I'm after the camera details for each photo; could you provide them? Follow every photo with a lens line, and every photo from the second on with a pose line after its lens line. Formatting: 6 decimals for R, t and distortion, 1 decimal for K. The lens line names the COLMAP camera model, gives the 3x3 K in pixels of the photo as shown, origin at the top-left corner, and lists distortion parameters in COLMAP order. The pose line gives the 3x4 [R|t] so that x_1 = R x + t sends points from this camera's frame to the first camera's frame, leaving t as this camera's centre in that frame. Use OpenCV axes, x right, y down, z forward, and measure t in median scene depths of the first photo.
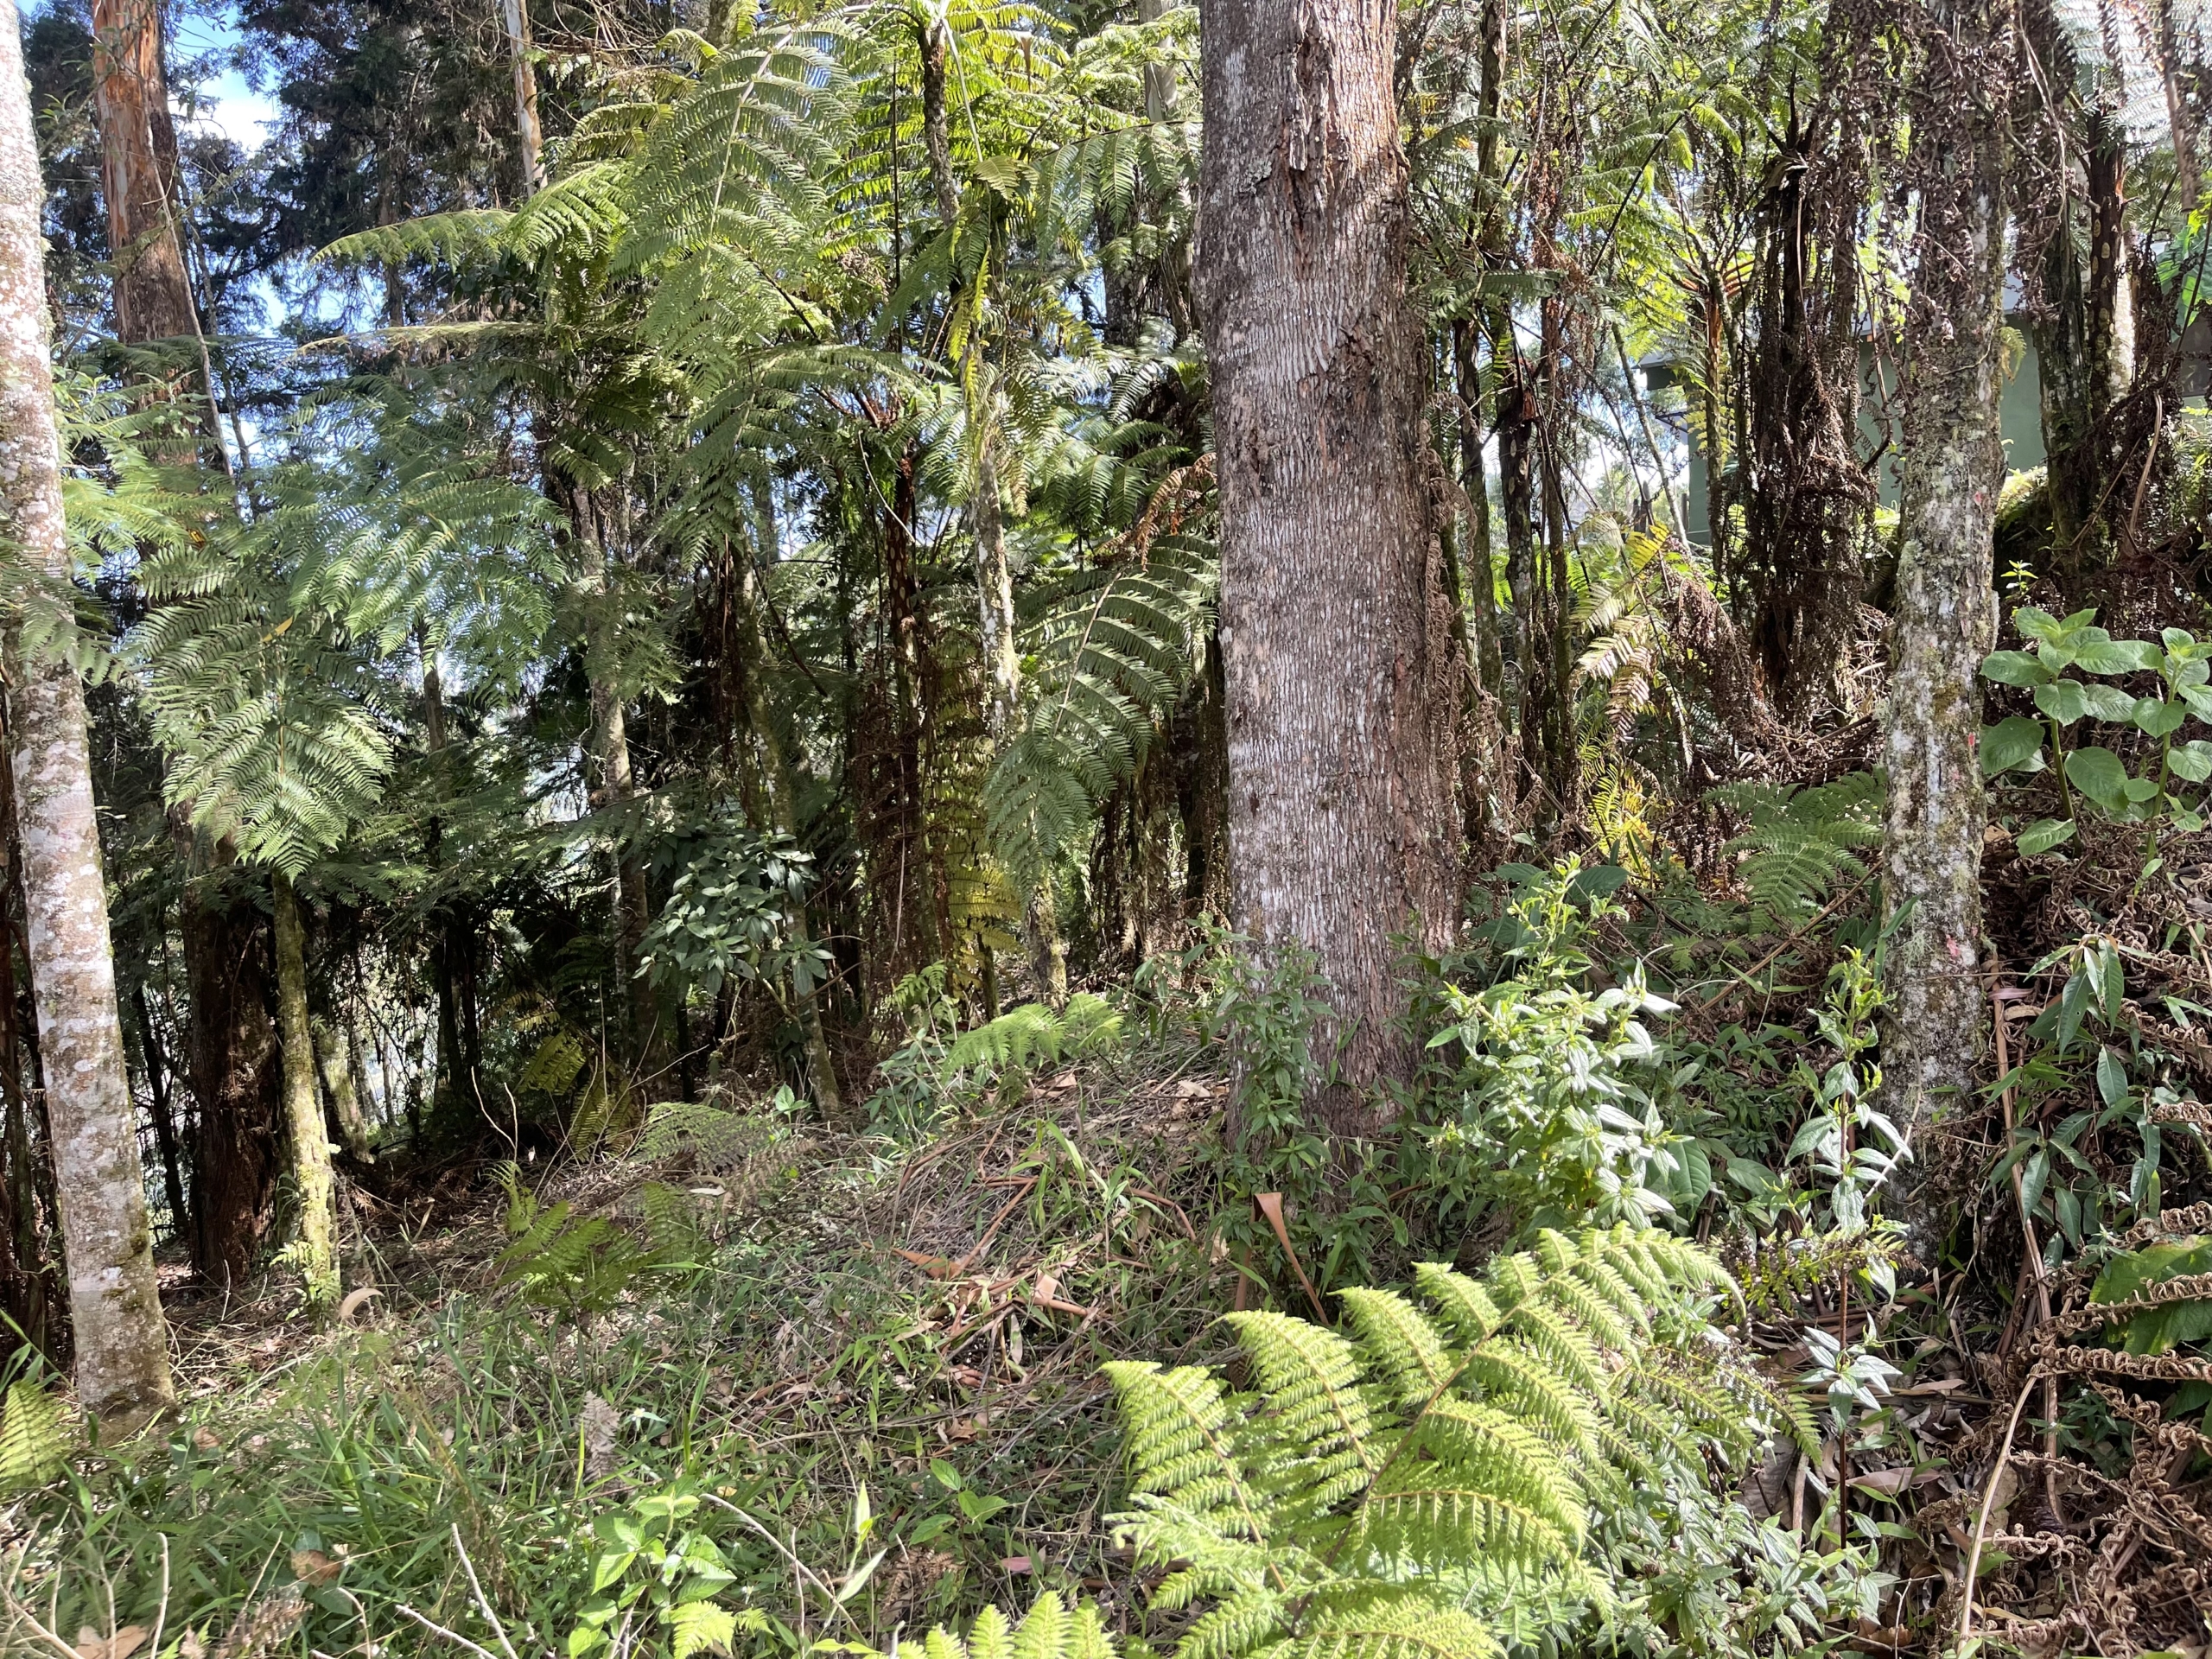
lens RADIAL K [[1663.6, 0, 1120.9], [0, 1663.6, 838.5], [0, 0, 1]] dist [0.057989, -0.085400]
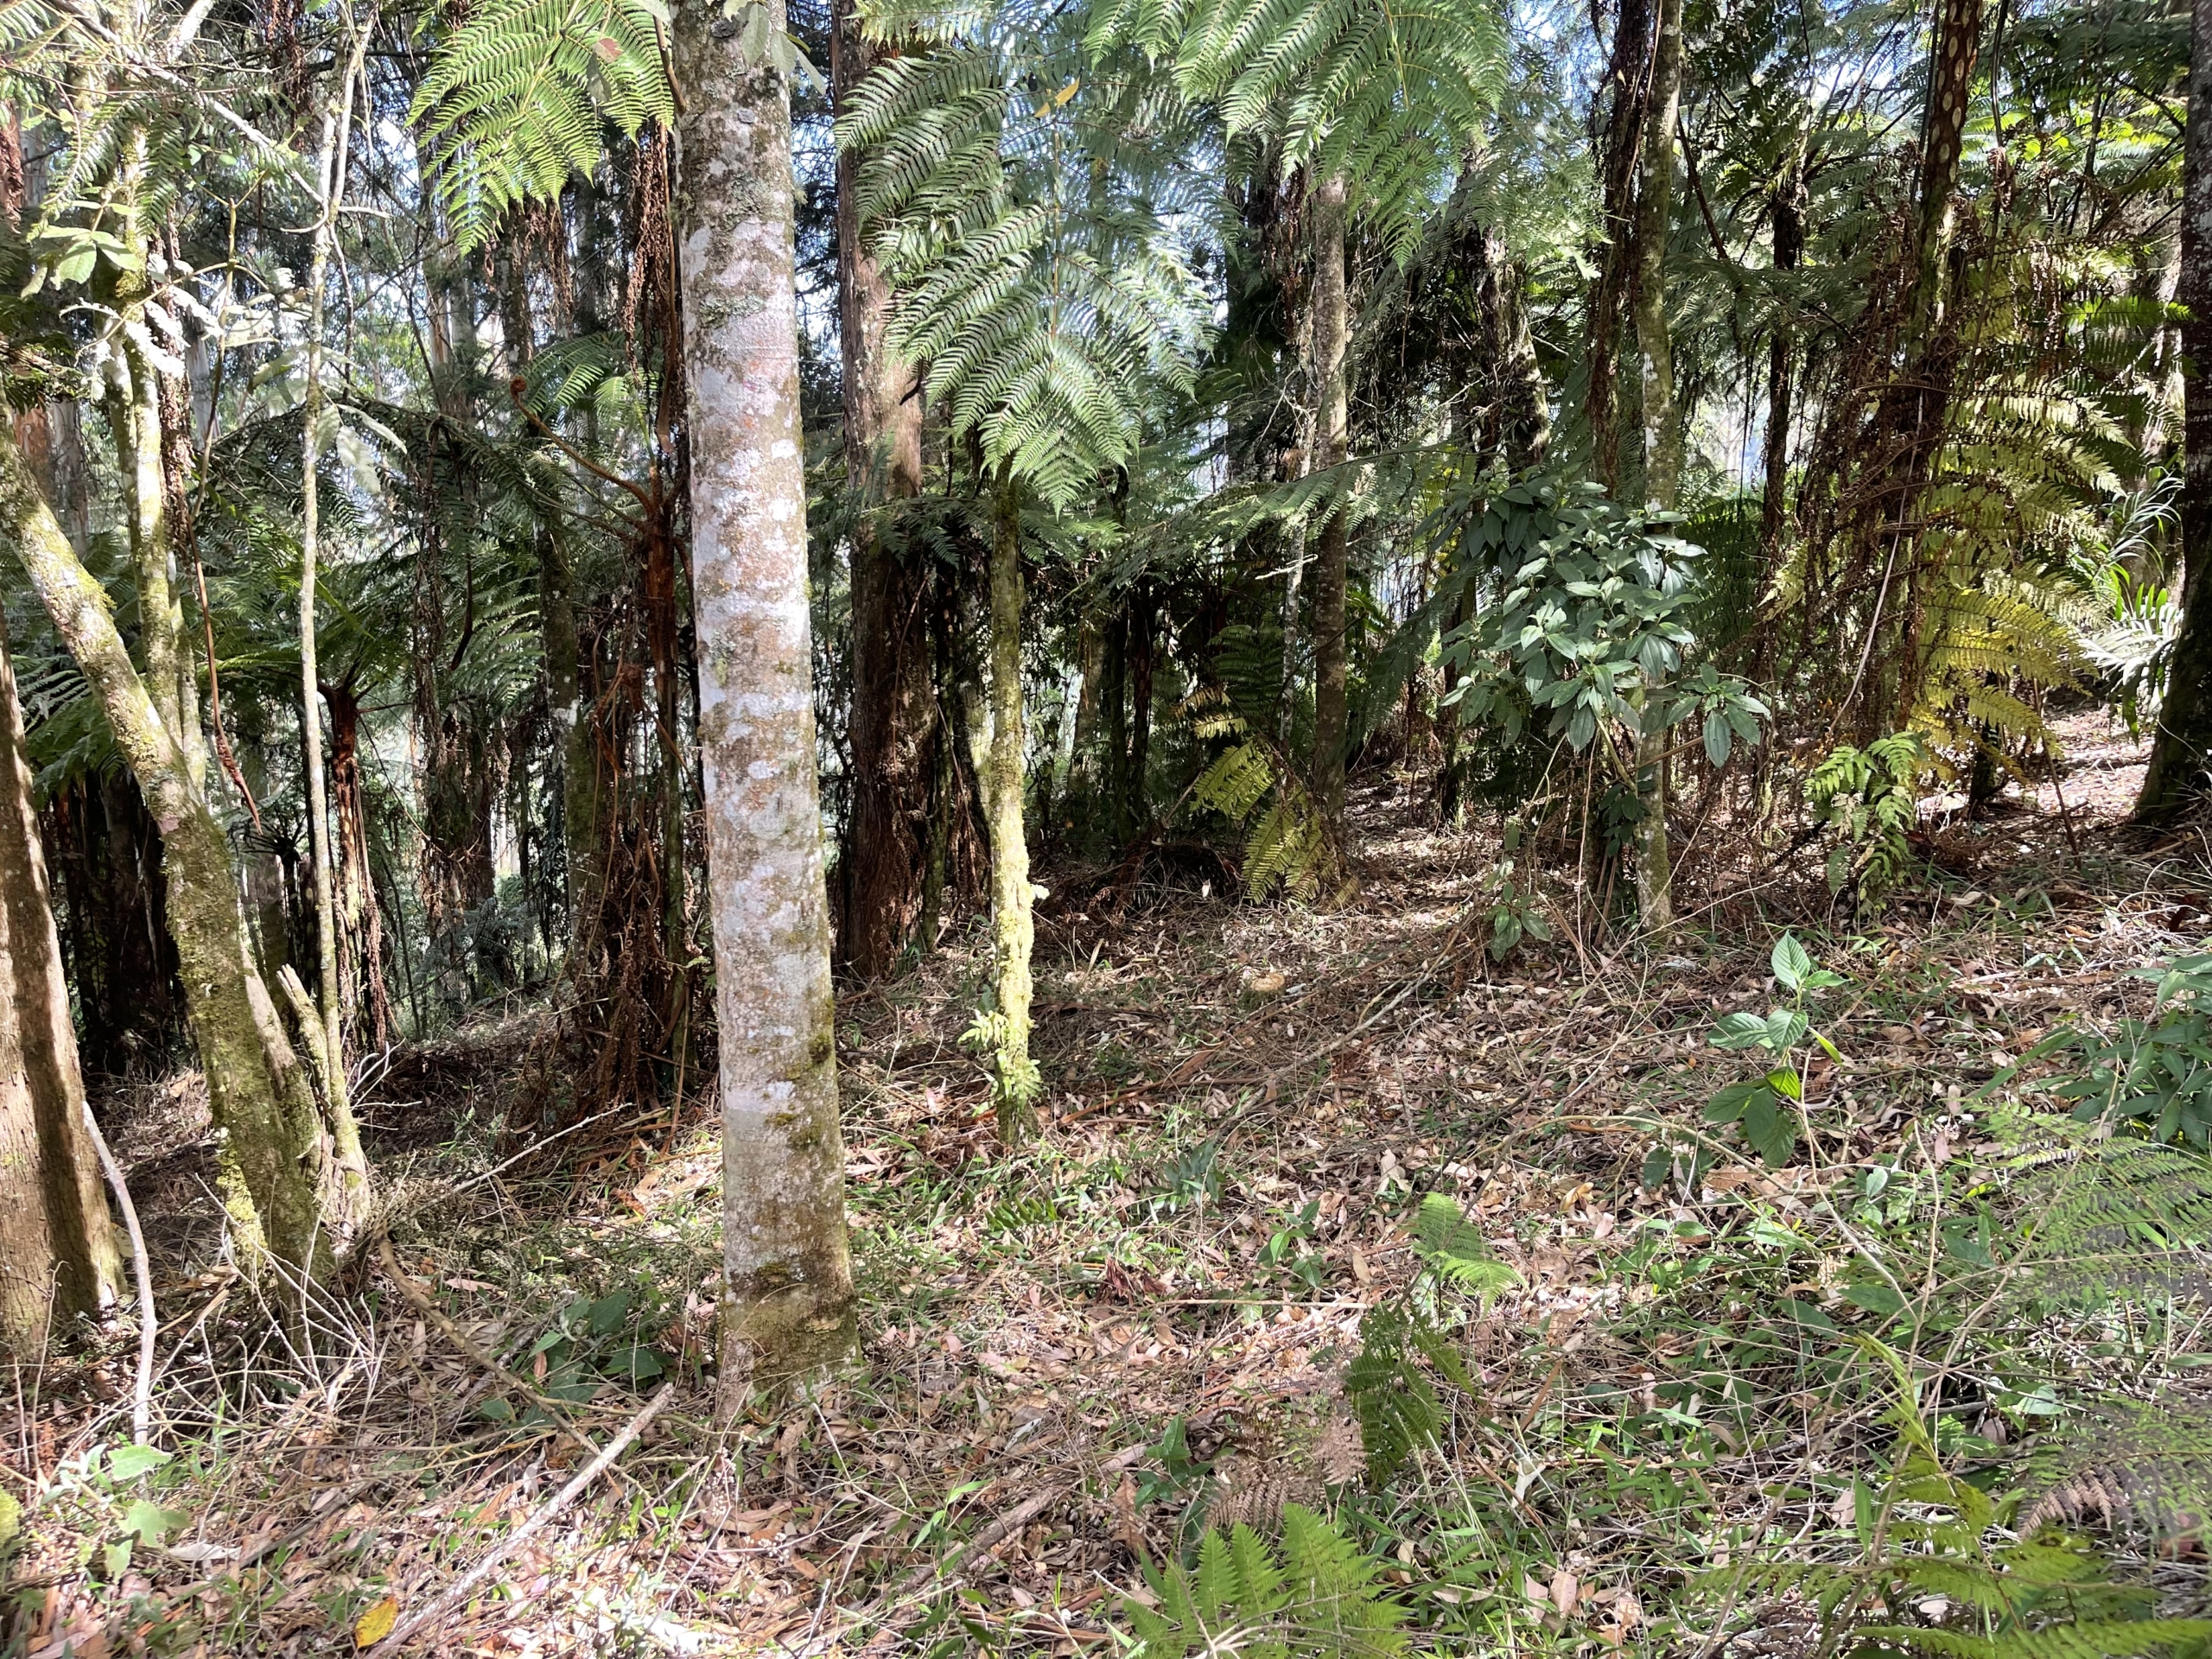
lens RADIAL K [[1663.6, 0, 1103.9], [0, 1663.6, 829.2], [0, 0, 1]] dist [0.057989, -0.085400]
pose [[0.938031, 0.144018, -0.315209, -0.249503], [-0.088727, 0.979048, 0.183282, 0.025473], [0.335001, -0.143956, 0.931156, 0.384859]]
